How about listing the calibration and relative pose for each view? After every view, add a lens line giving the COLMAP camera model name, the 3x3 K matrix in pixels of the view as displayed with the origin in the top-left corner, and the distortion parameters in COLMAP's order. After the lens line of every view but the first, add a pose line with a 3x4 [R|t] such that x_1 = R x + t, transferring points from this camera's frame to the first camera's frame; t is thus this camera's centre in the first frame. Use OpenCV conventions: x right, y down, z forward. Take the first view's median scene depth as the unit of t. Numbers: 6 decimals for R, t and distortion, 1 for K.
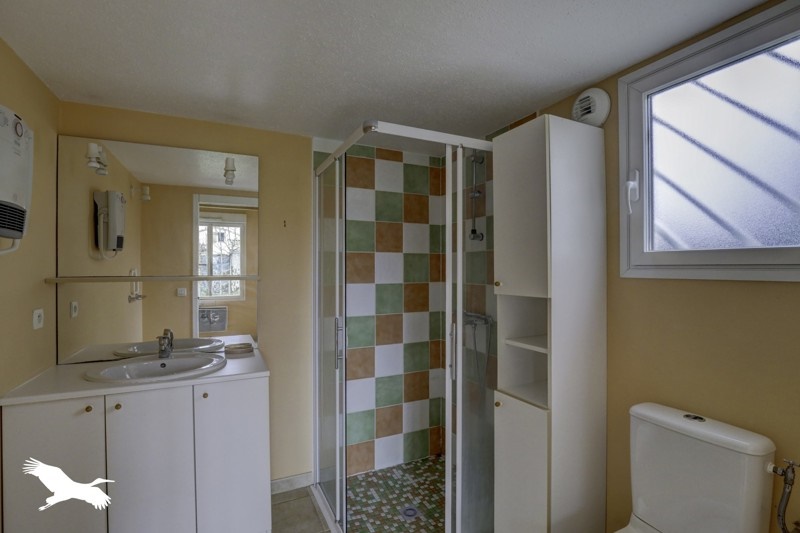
lens RADIAL K [[371.2, 0, 398.5], [0, 371.2, 265.2], [0, 0, 1]] dist [-0.024041, -0.000556]
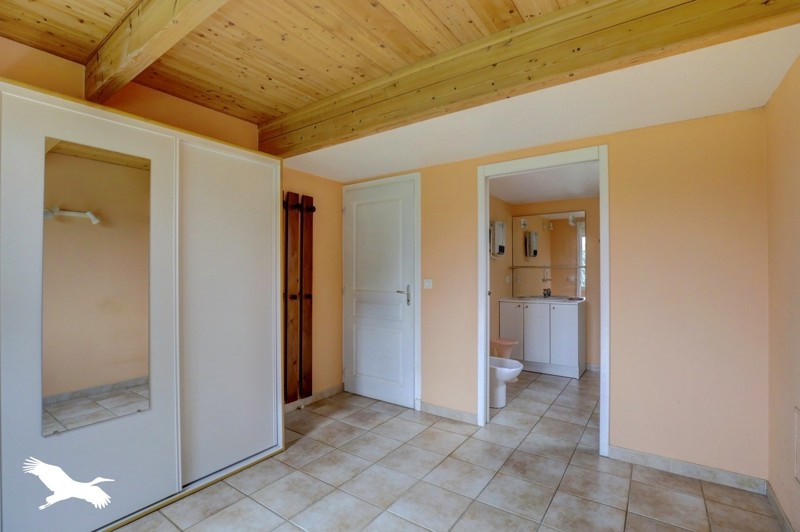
lens RADIAL K [[371.2, 0, 398.3], [0, 371.2, 267.0], [0, 0, 1]] dist [-0.024041, -0.000556]
pose [[0.474168, -0.011266, -0.880362, 0.962388], [0.004021, 0.999935, -0.010631, 0.053163], [0.880425, 0.001500, 0.474183, -0.944681]]
